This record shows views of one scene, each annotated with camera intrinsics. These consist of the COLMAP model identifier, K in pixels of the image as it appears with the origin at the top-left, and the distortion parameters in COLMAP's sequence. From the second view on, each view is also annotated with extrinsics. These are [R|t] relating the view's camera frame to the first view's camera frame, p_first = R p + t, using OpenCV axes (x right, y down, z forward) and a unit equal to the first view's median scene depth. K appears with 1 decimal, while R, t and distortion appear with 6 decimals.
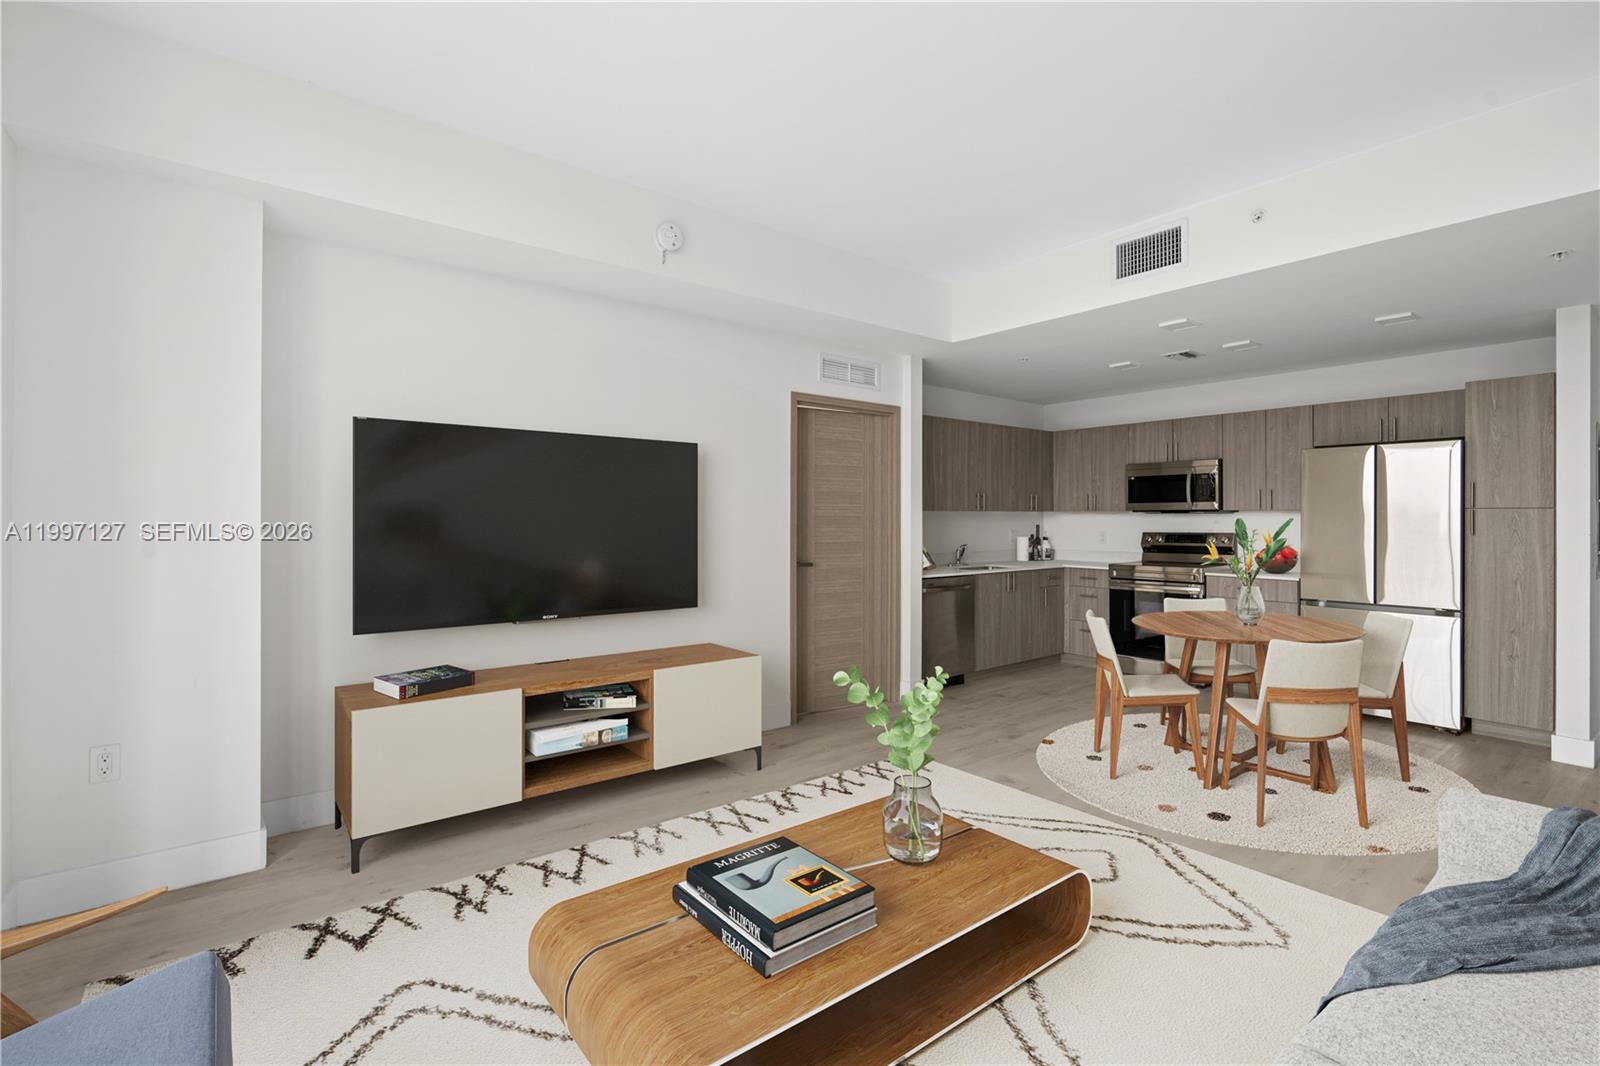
lens RADIAL K [[733.8, 0, 797.8], [0, 733.8, 526.0], [0, 0, 1]] dist [-0.001550, -0.000449]
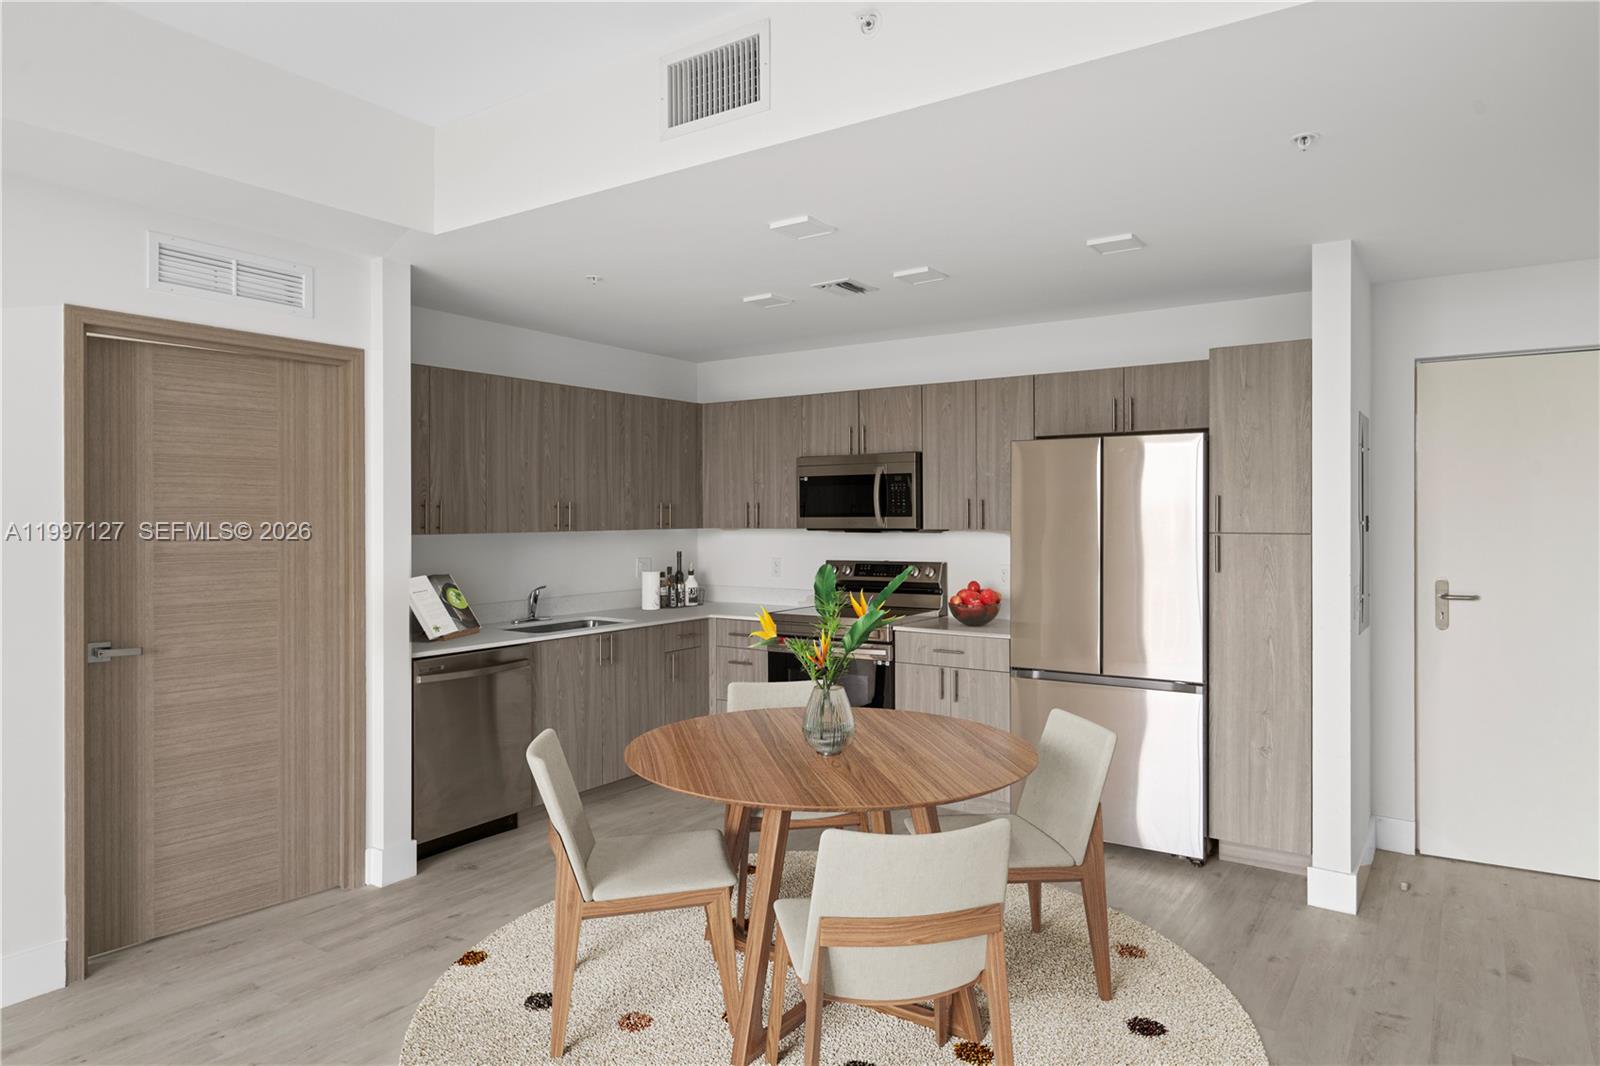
lens RADIAL K [[987.1, 0, 800.0], [0, 987.1, 533.0], [0, 0, 1]] dist [-0.000834, 0.000319]
pose [[0.955638, -0.008071, 0.294432, 0.233259], [0.006553, 0.999960, 0.006143, -0.027075], [-0.294469, -0.003941, 0.955653, 0.197136]]
